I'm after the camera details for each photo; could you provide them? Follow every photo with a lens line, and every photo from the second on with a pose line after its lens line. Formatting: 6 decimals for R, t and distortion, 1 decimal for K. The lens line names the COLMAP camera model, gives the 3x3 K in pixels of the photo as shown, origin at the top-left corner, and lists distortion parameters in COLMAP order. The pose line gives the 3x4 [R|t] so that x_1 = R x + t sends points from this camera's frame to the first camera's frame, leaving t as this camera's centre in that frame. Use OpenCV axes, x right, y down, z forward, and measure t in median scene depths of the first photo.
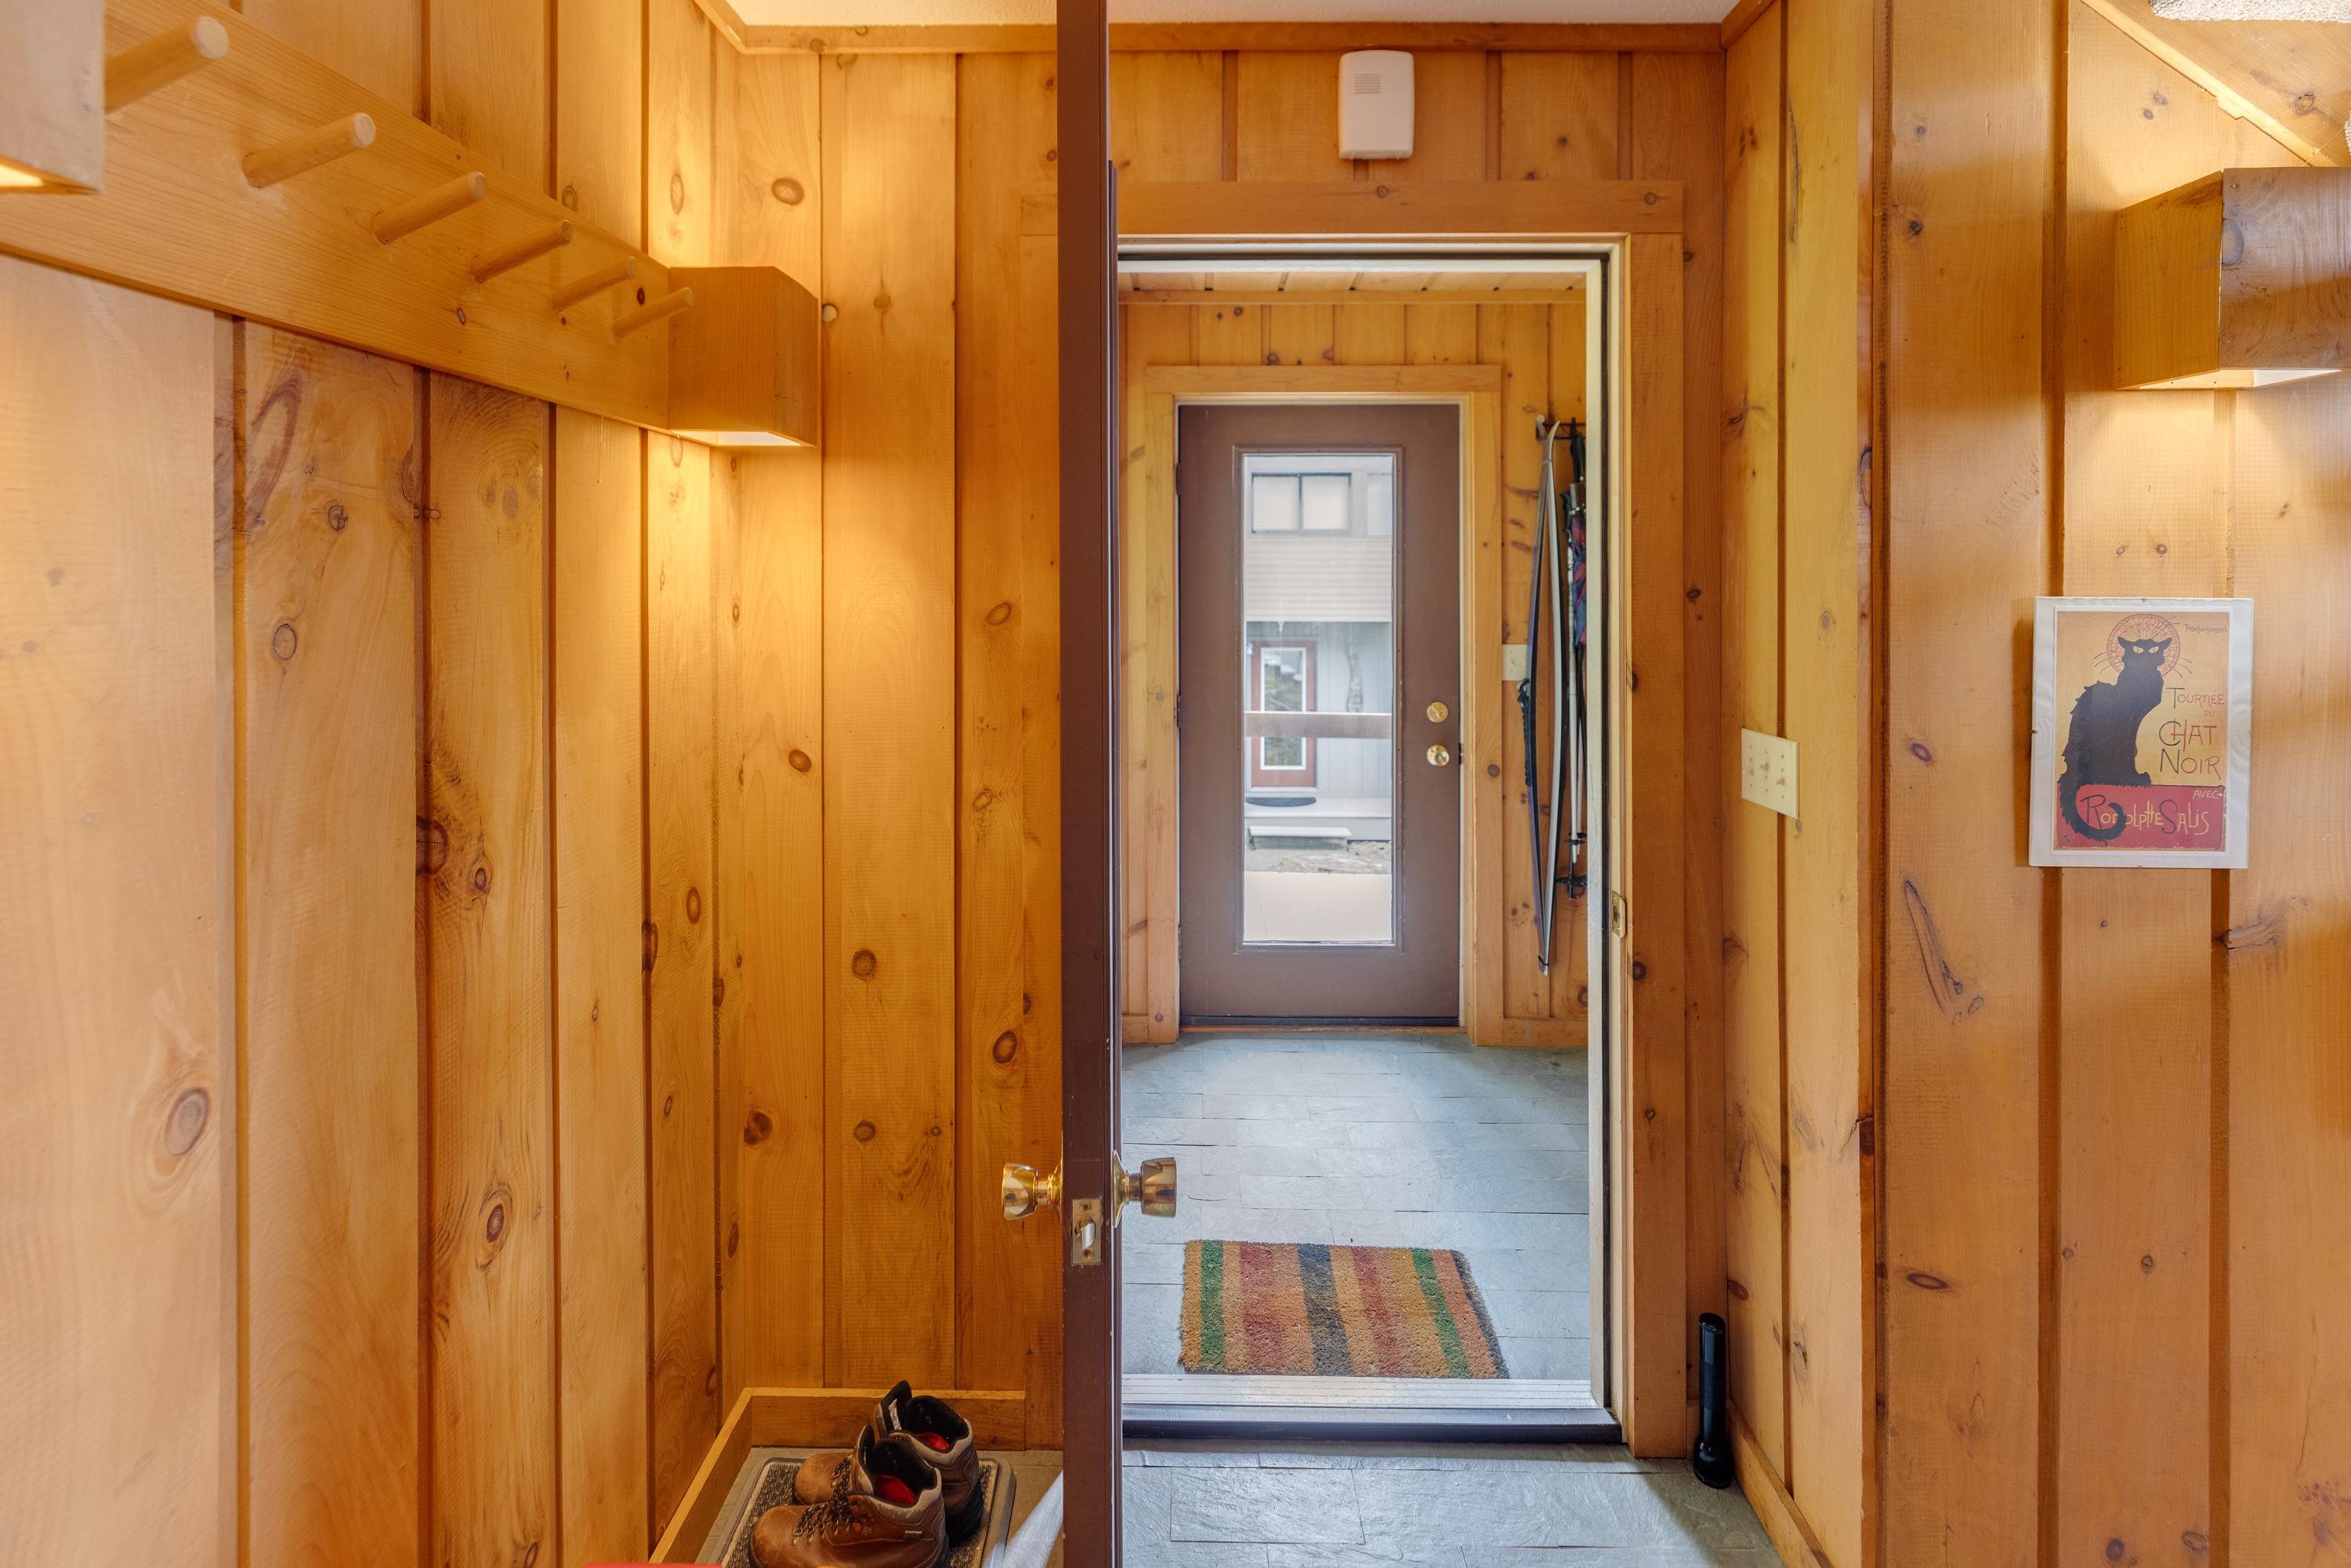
lens RADIAL K [[1113.5, 0, 1175.8], [0, 1113.5, 616.8], [0, 0, 1]] dist [0.002130, -0.000203]
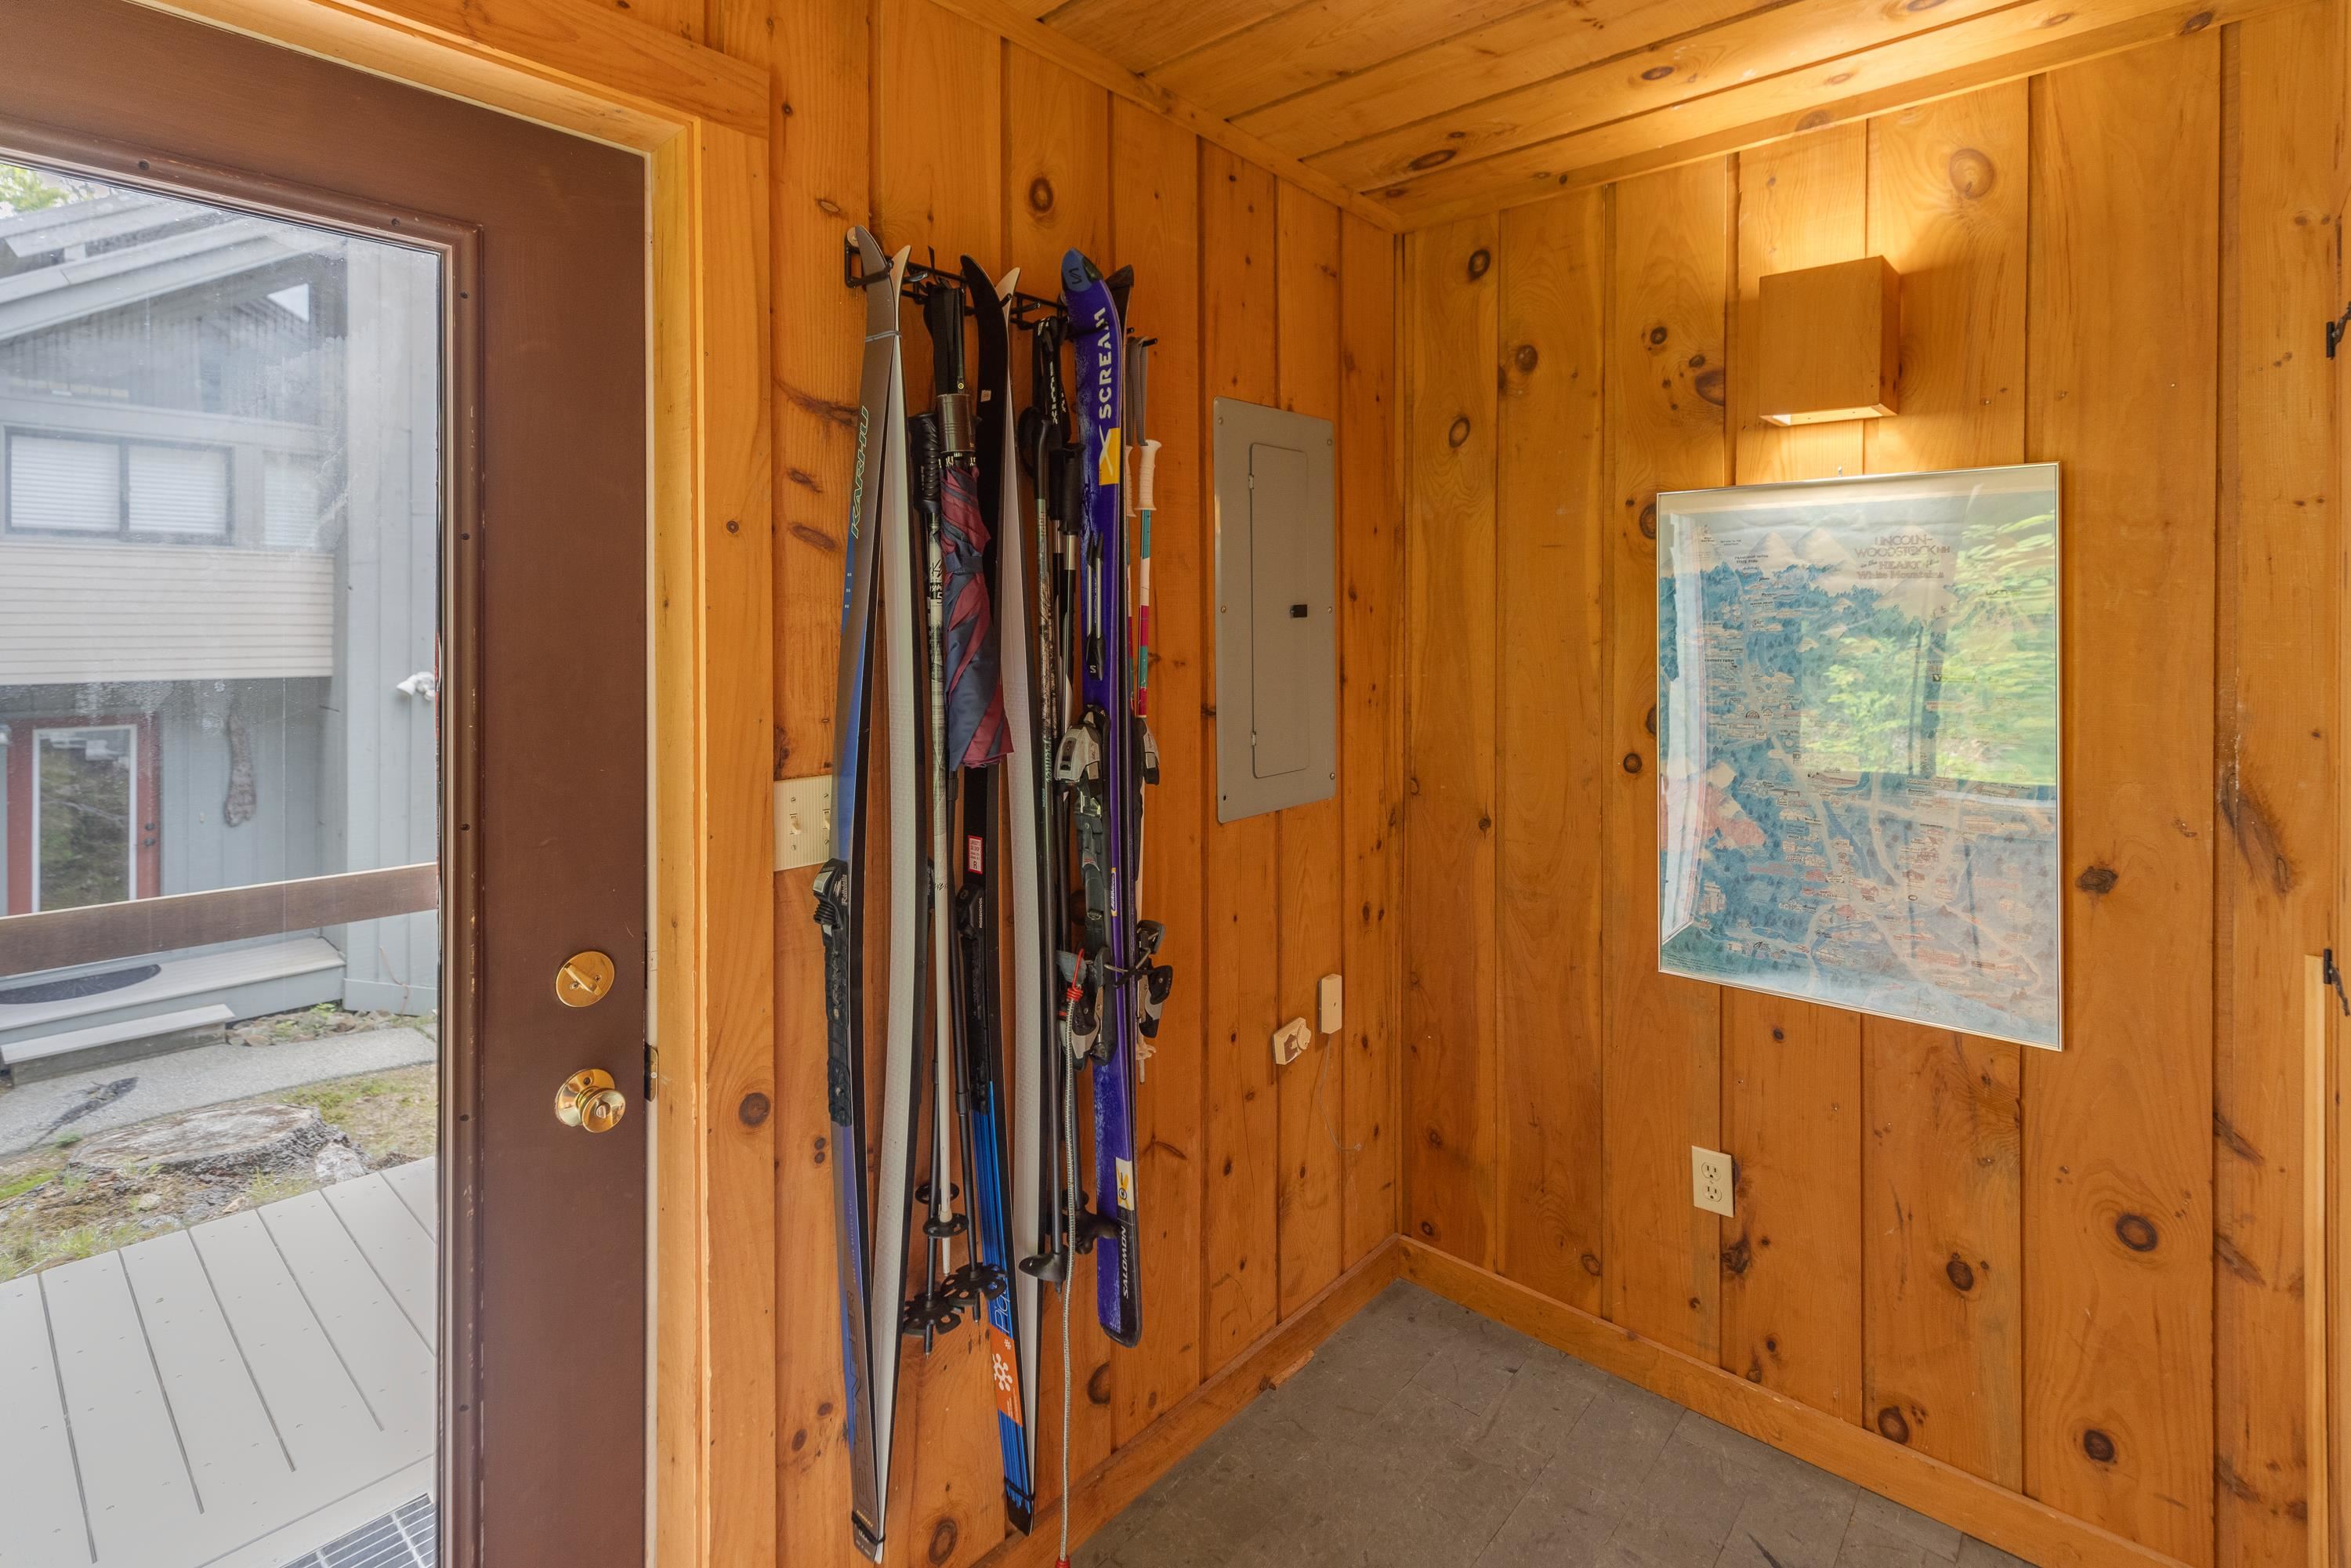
lens RADIAL K [[1113.5, 0, 1175.8], [0, 1113.5, 616.8], [0, 0, 1]] dist [0.002130, -0.000203]
pose [[0.649462, 0.003790, 0.760385, 0.085067], [0.023995, 0.999387, -0.025476, -0.020234], [-0.760016, 0.034792, 0.648973, 0.632369]]
